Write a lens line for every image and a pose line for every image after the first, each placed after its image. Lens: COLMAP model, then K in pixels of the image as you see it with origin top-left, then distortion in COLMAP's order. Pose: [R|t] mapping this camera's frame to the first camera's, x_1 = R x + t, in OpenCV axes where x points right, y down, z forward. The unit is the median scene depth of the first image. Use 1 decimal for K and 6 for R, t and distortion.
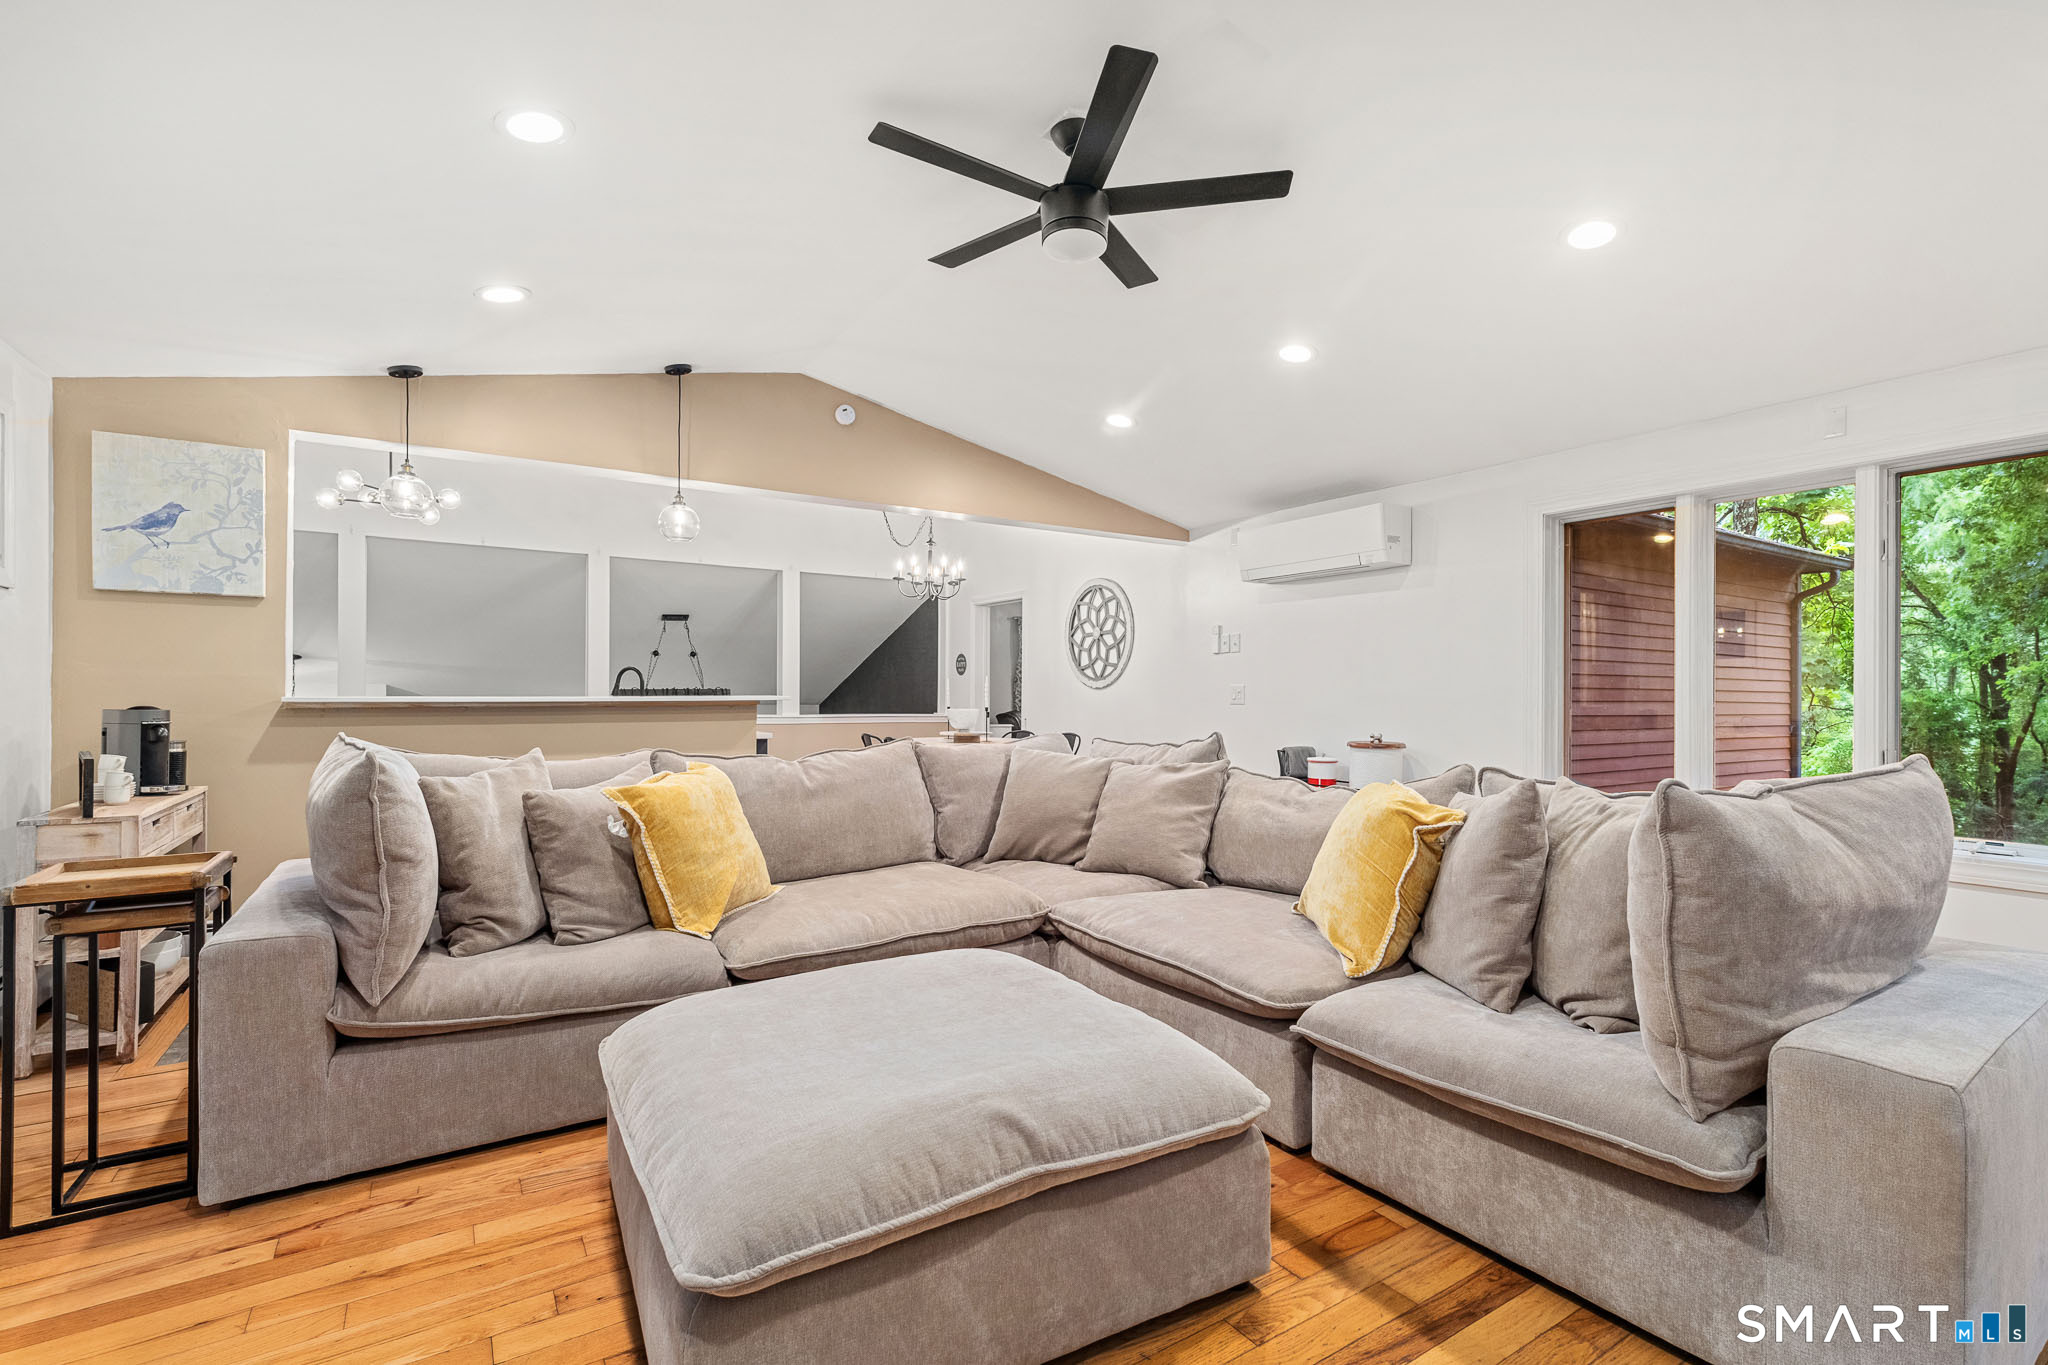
lens RADIAL K [[904.2, 0, 1028.3], [0, 904.2, 690.9], [0, 0, 1]] dist [-0.000771, 0.000063]
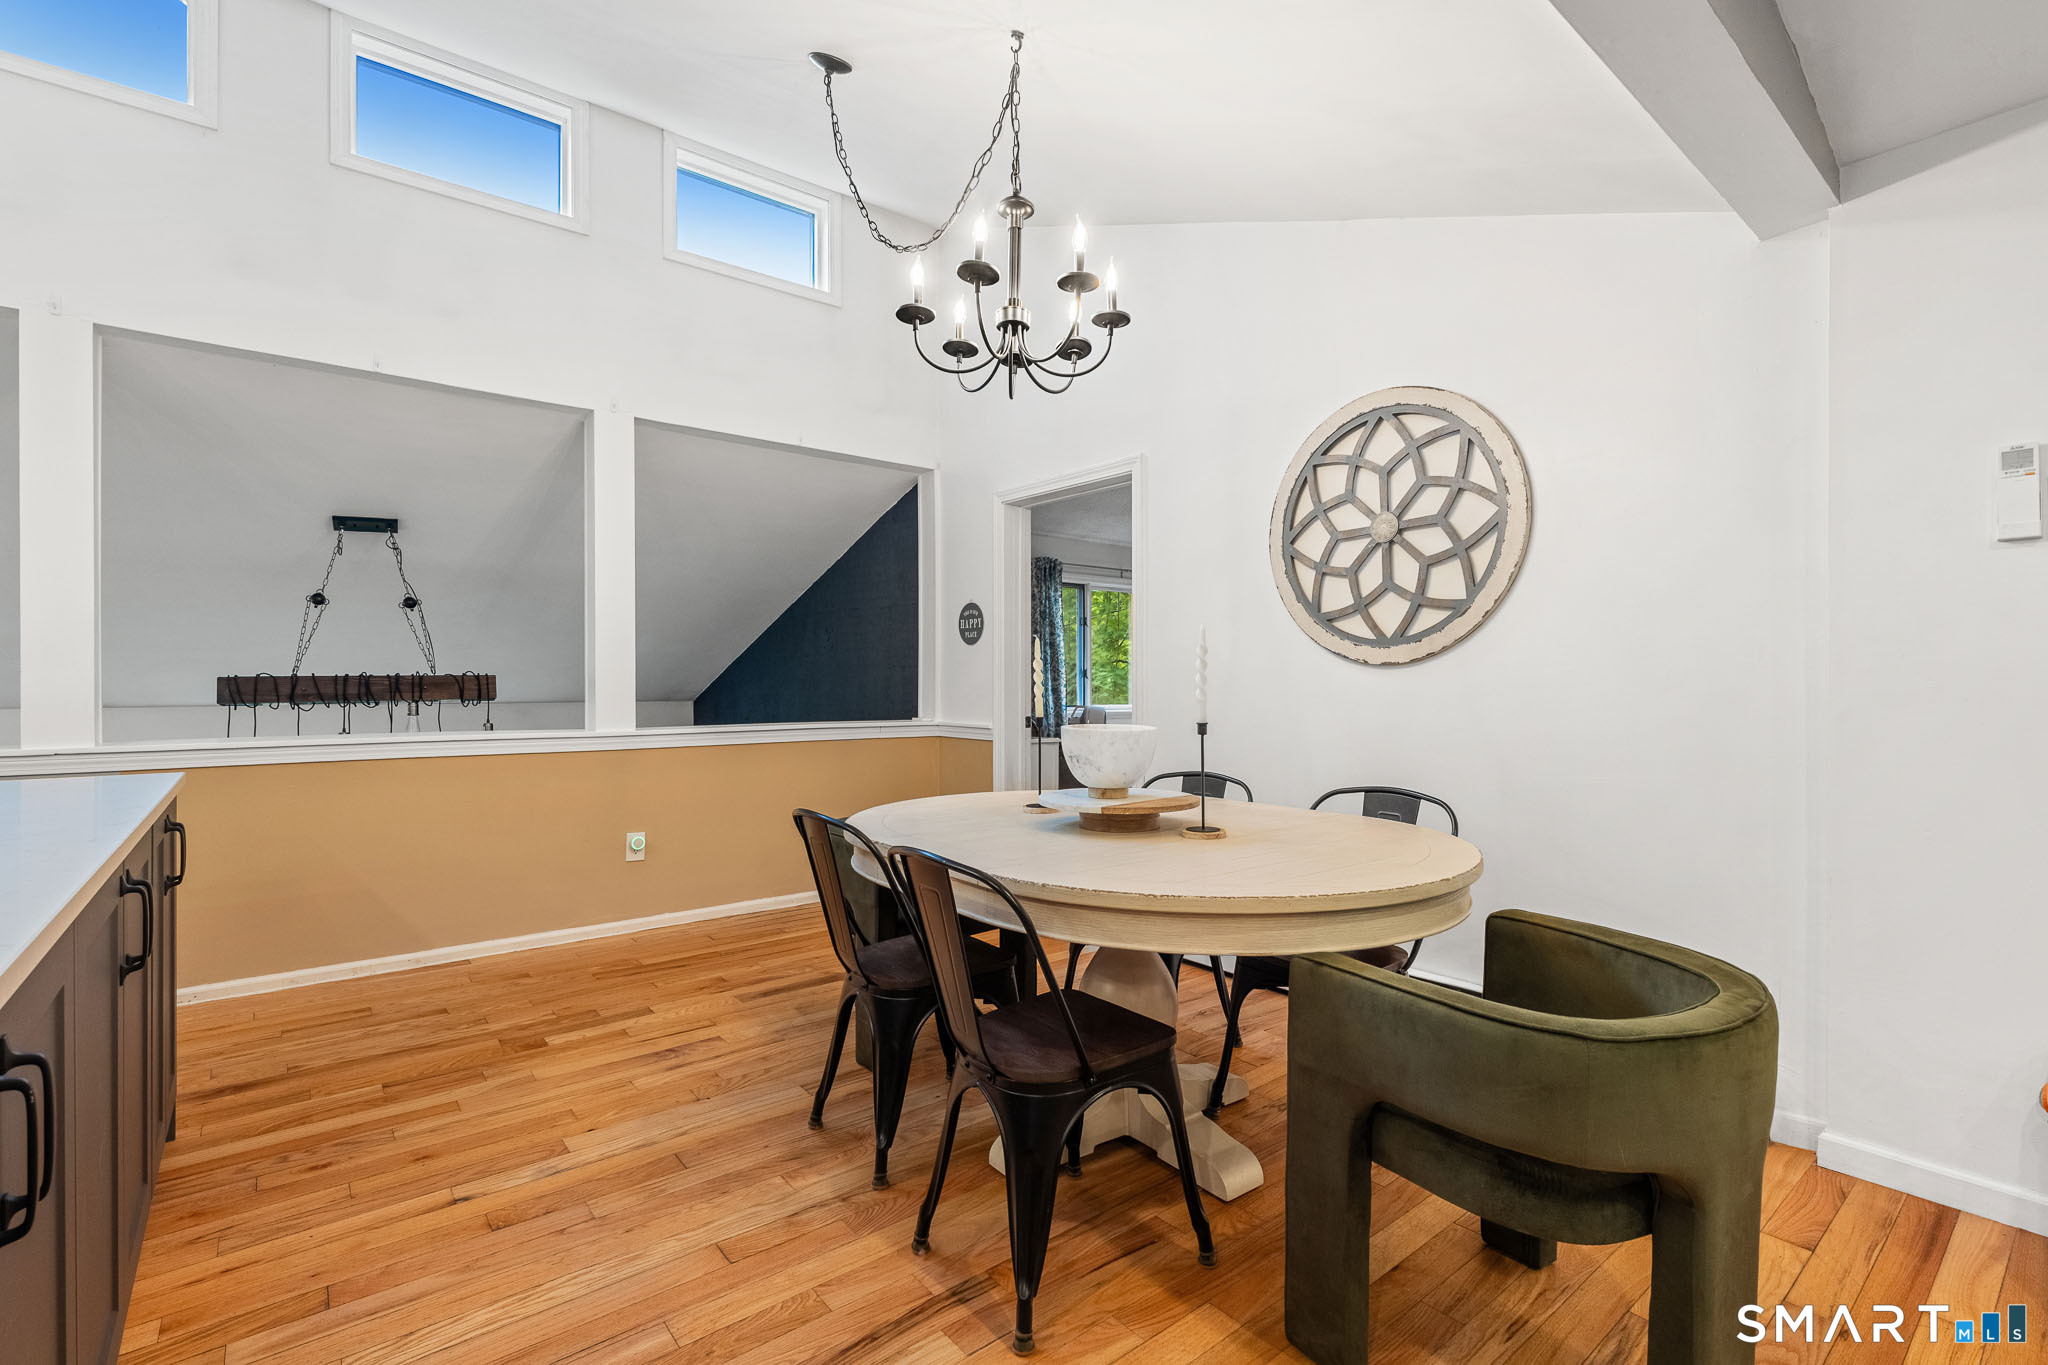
lens RADIAL K [[921.7, 0, 1025.3], [0, 921.7, 675.5], [0, 0, 1]] dist [0.002501, 0.000249]
pose [[0.994728, -0.009824, 0.102073, -0.123511], [0.009671, 0.999951, 0.001994, -0.000690], [-0.102088, -0.000996, 0.994775, 0.603535]]
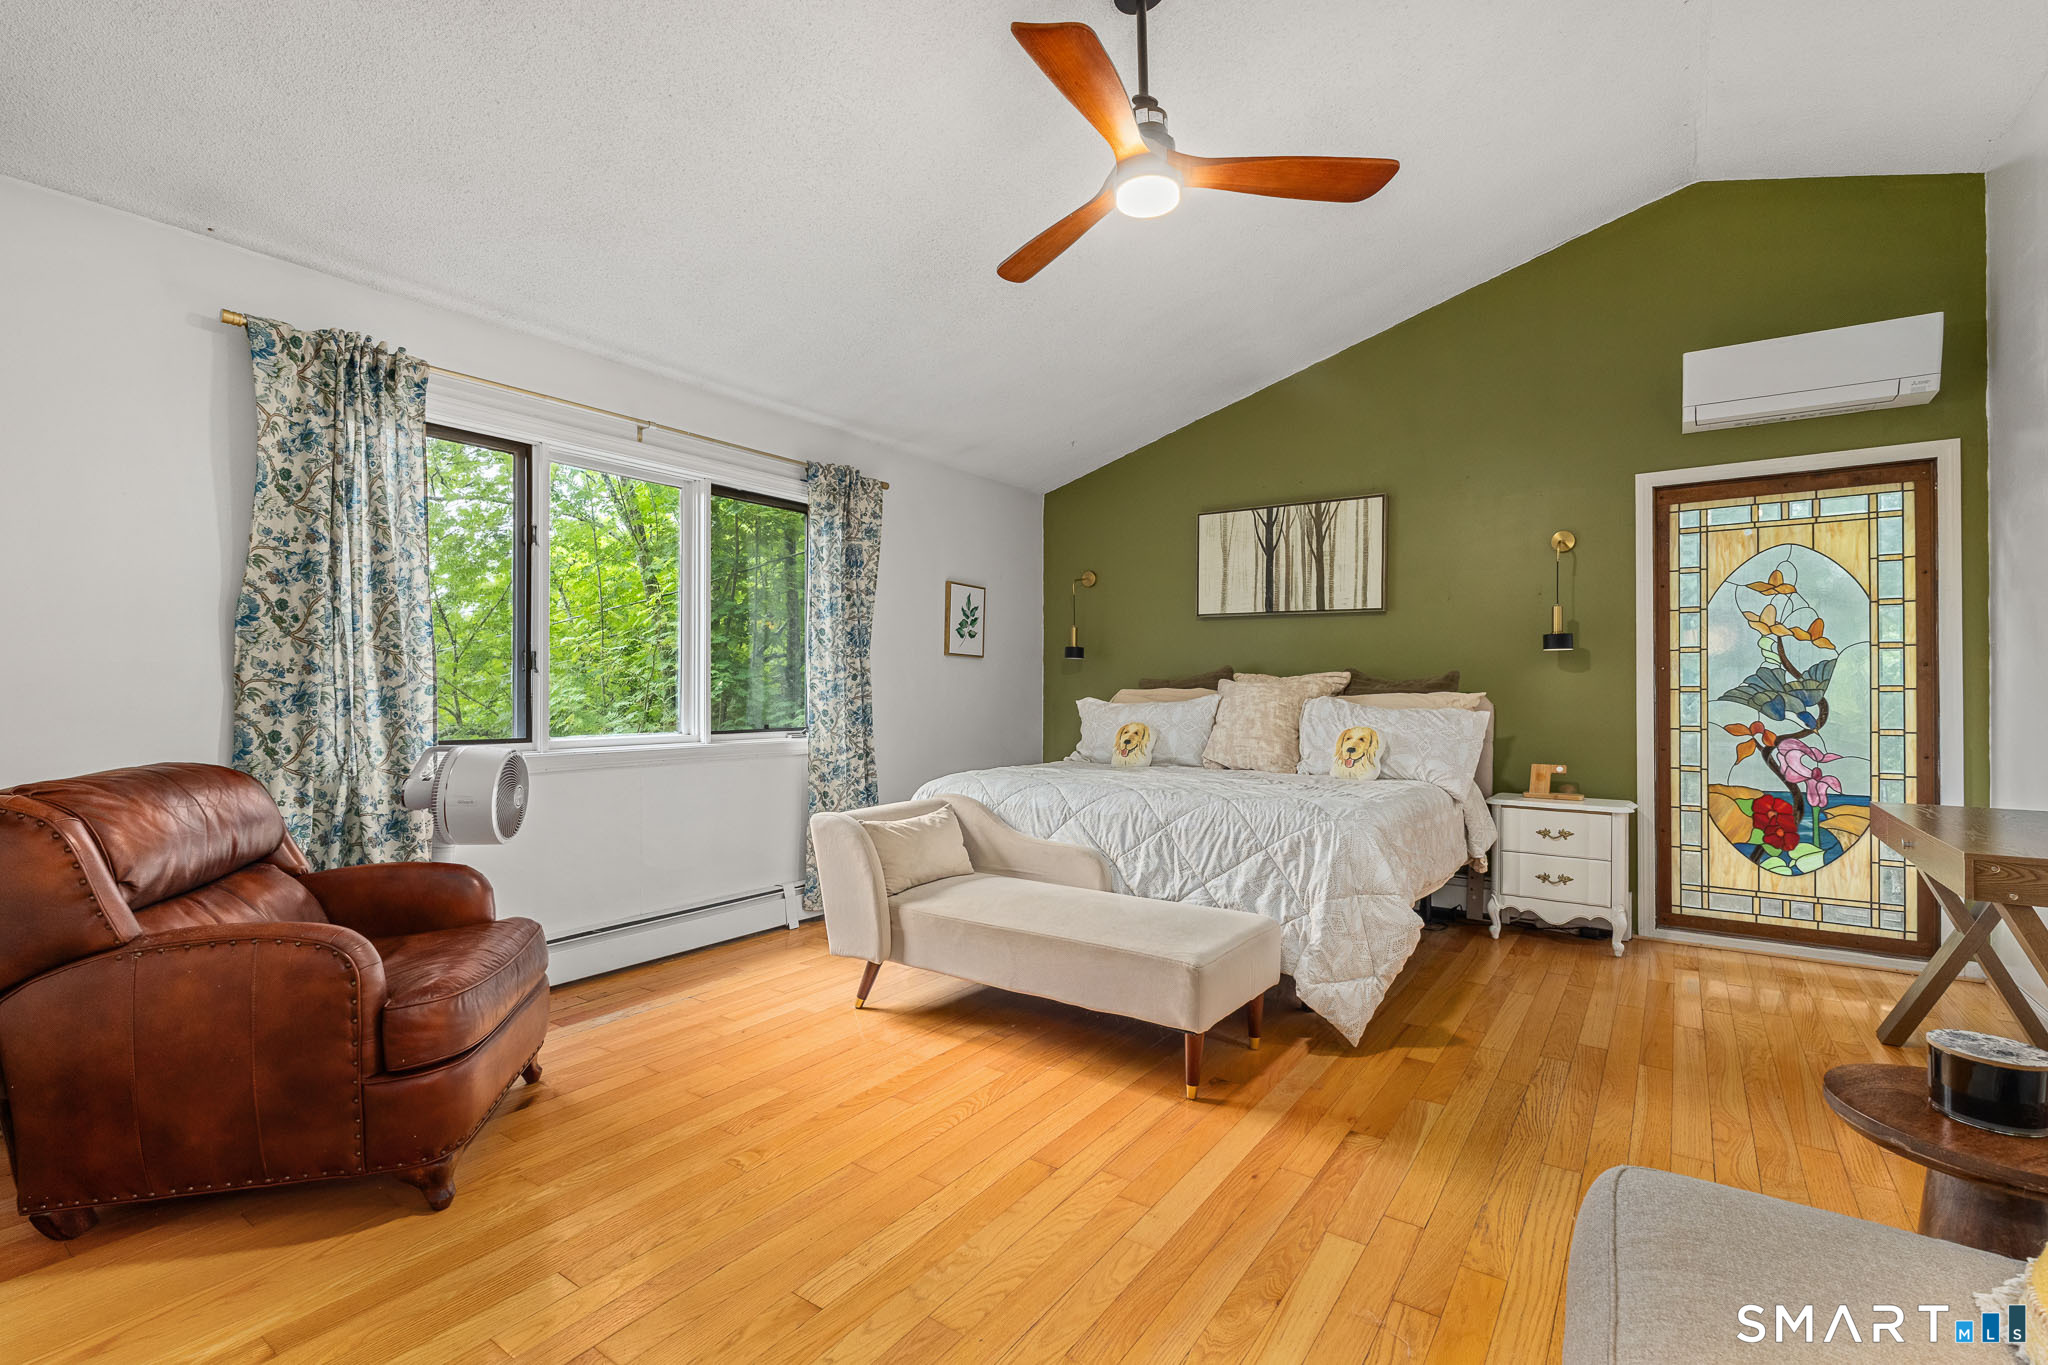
lens RADIAL K [[904.2, 0, 1028.3], [0, 904.2, 690.9], [0, 0, 1]] dist [-0.000771, 0.000063]
pose [[0.925752, 0.003956, 0.378112, 0.120651], [-0.004617, 0.999989, 0.000843, 0.012213], [-0.378104, -0.002526, 0.925760, 1.195739]]
